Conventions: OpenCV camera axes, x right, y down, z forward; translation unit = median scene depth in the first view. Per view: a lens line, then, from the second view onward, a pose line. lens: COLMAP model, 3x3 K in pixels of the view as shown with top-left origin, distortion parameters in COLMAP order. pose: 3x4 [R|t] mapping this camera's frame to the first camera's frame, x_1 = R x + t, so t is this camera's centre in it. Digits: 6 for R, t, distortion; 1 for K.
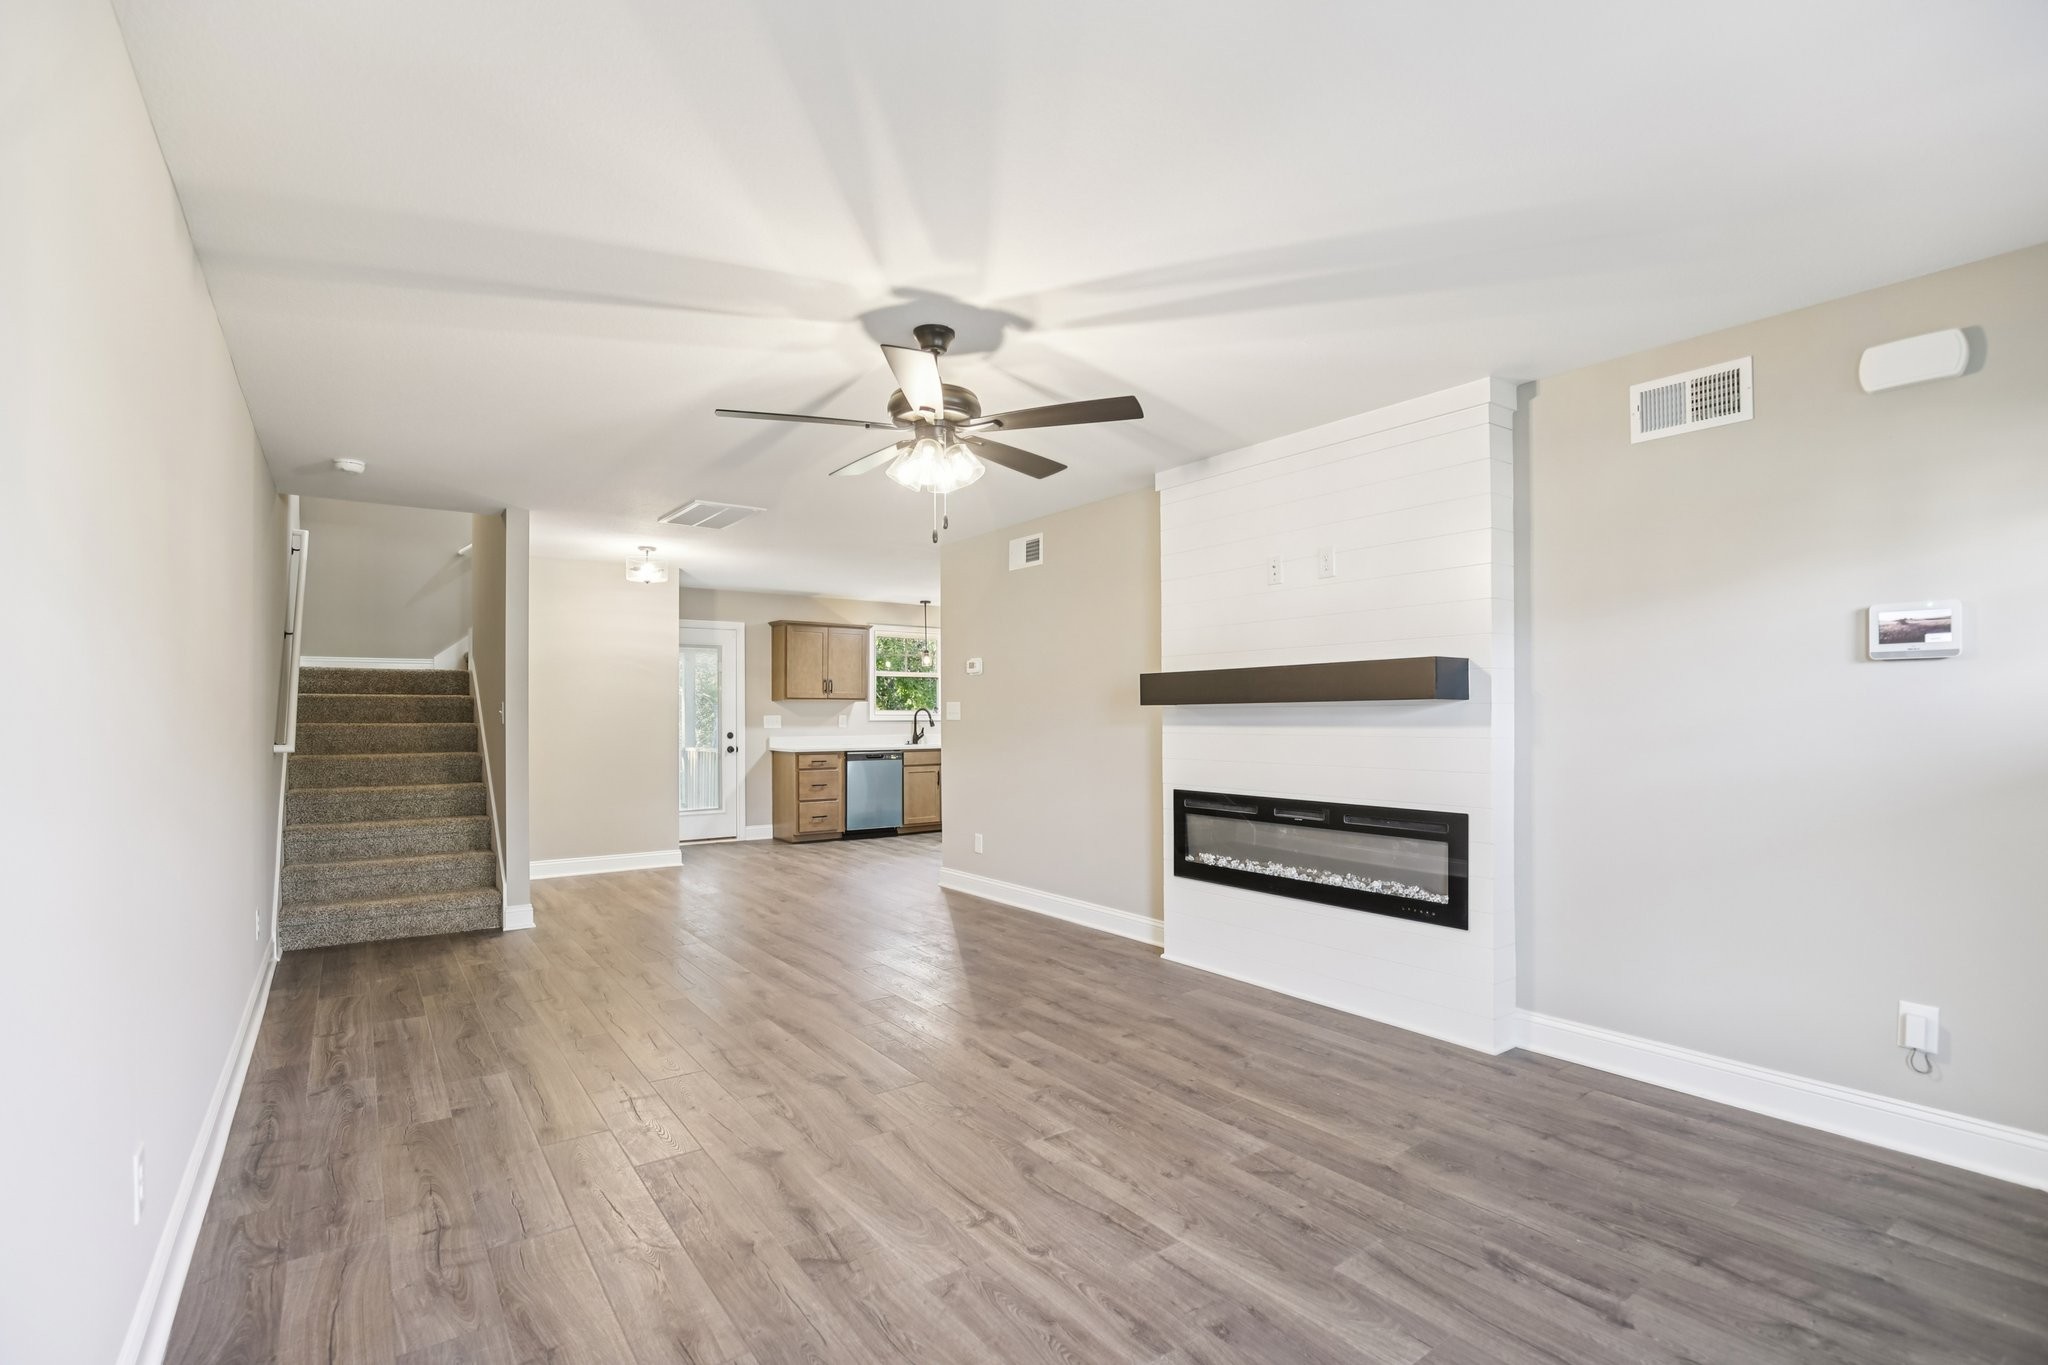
lens RADIAL K [[943.6, 0, 1026.6], [0, 943.6, 716.7], [0, 0, 1]] dist [-0.025781, 0.007356]
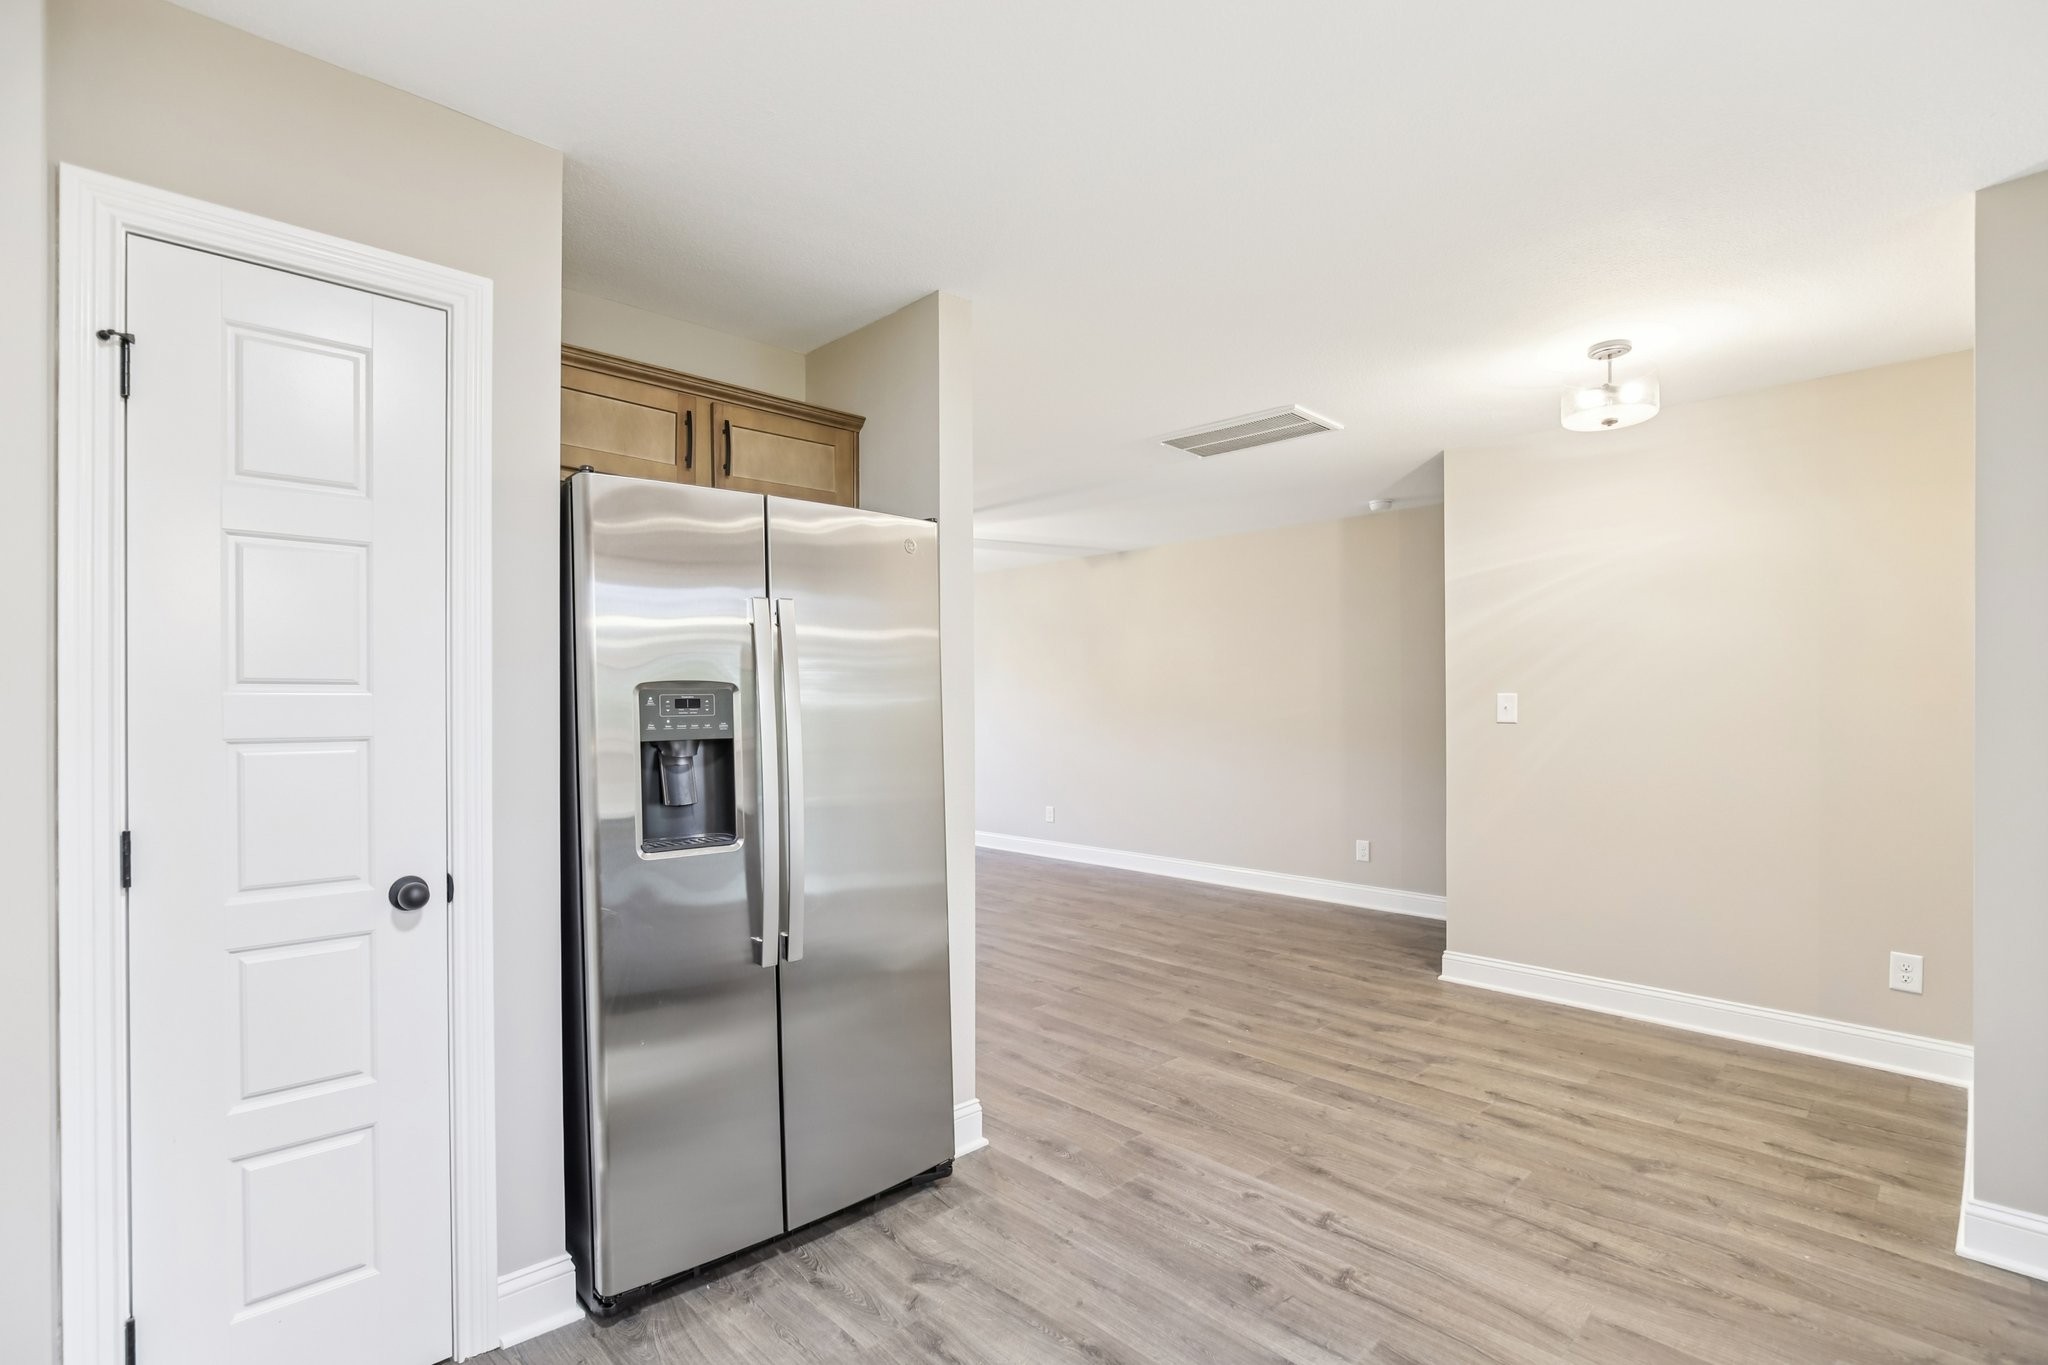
lens RADIAL K [[961.3, 0, 1039.2], [0, 961.3, 694.6], [0, 0, 1]] dist [-0.010478, 0.001588]
pose [[-0.989156, 0.000663, -0.146867, -0.111590], [0.001665, 0.999976, -0.006699, -0.017588], [0.146859, -0.006871, -0.989134, 2.686477]]
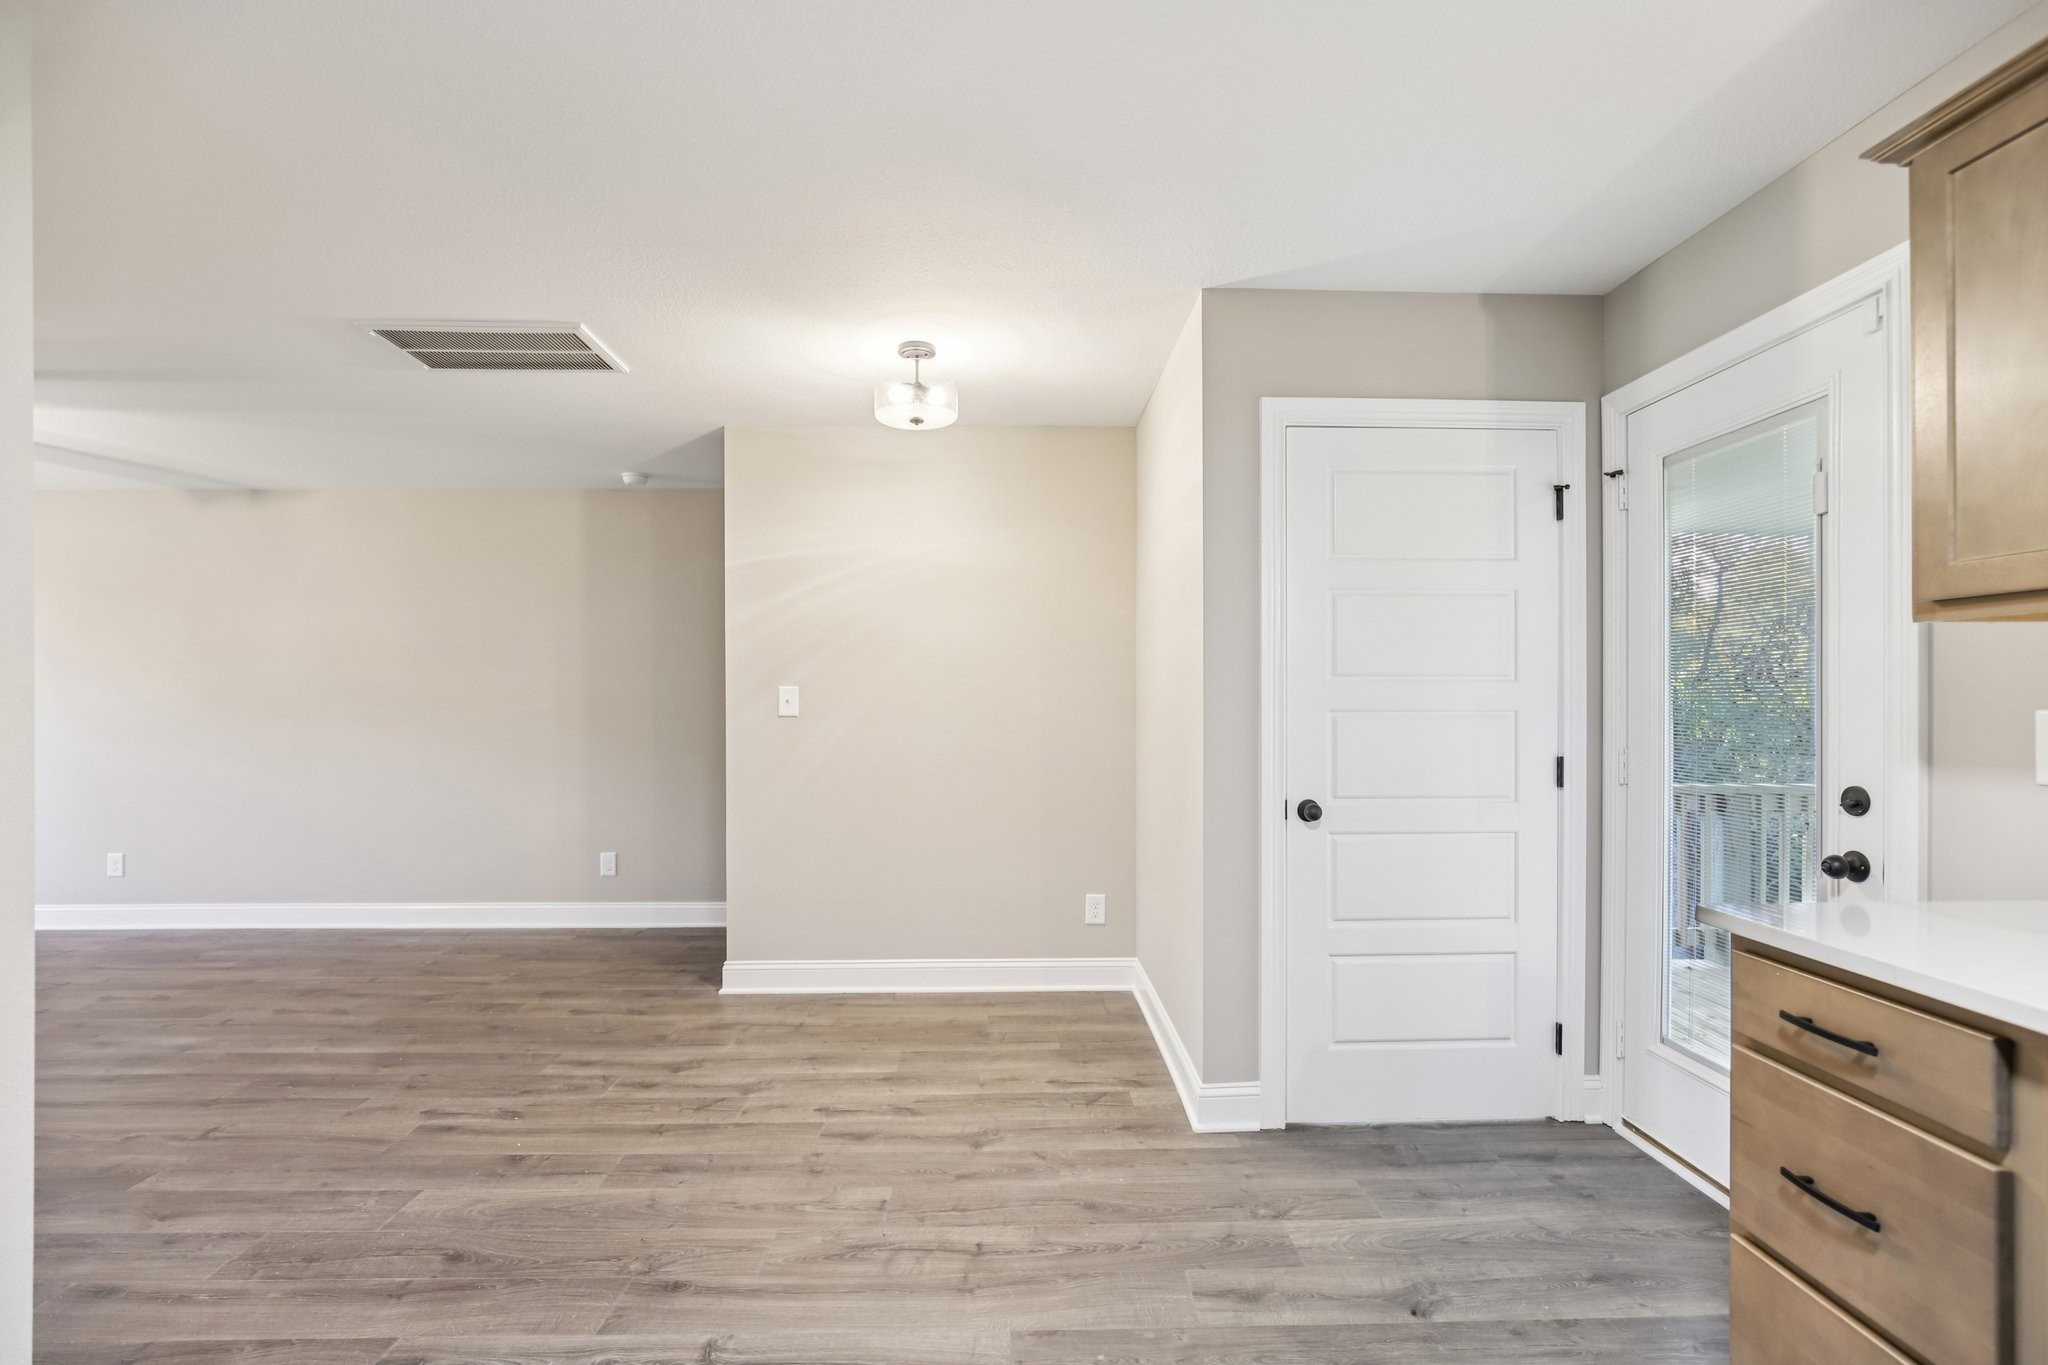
lens RADIAL K [[943.6, 0, 1036.1], [0, 943.6, 694.6], [0, 0, 1]] dist [-0.025781, 0.007356]
pose [[-0.569655, -0.003743, -0.821875, -0.093646], [0.002681, 0.999976, -0.006412, -0.007575], [0.821879, -0.005856, -0.569631, 2.488999]]
